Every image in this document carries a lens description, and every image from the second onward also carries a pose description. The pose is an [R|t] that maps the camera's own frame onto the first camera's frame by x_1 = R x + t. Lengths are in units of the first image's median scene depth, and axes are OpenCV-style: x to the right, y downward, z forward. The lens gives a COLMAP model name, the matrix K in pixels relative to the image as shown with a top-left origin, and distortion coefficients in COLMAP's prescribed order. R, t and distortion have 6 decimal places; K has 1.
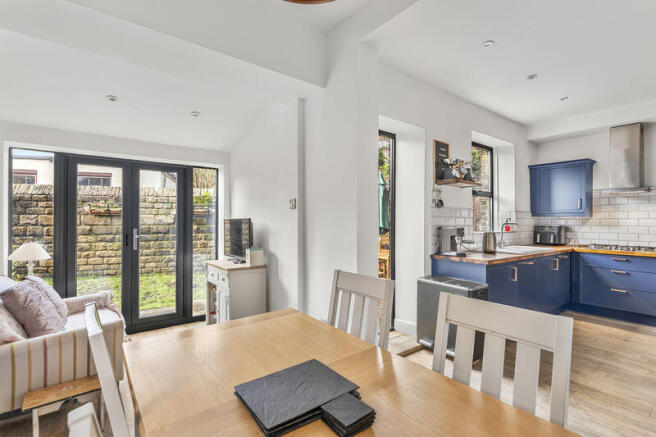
lens RADIAL K [[307.7, 0, 326.8], [0, 307.7, 219.8], [0, 0, 1]] dist [-0.006361, -0.001258]
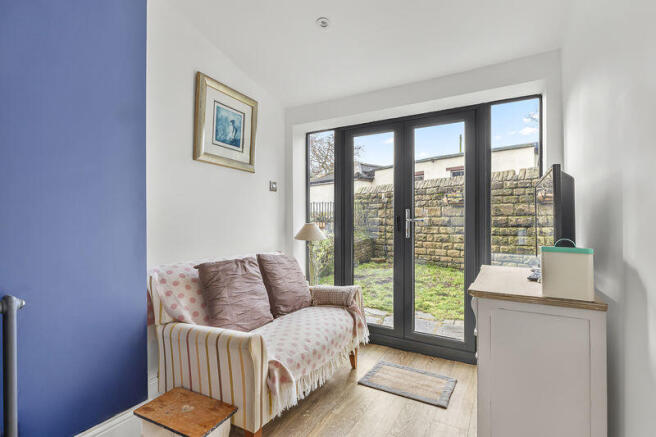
lens RADIAL K [[307.7, 0, 330.2], [0, 307.7, 219.7], [0, 0, 1]] dist [-0.006361, -0.001258]
pose [[0.389216, -0.002062, -0.921144, -0.013847], [0.005540, 0.999985, 0.000103, 0.043404], [0.921130, -0.005143, 0.389221, 0.445488]]
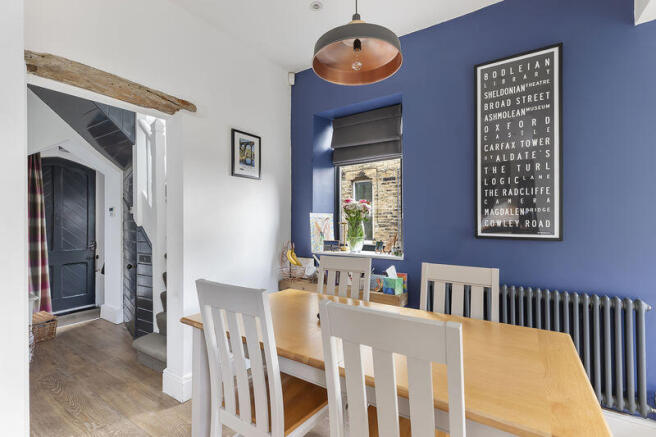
lens RADIAL K [[294.9, 0, 327.5], [0, 294.9, 219.5], [0, 0, 1]] dist [0.005335, 0.001375]
pose [[-0.937780, -0.008333, -0.347129, 0.141993], [-0.003010, 0.999870, -0.015870, 0.012291], [0.347216, -0.013837, -0.937683, 0.511489]]
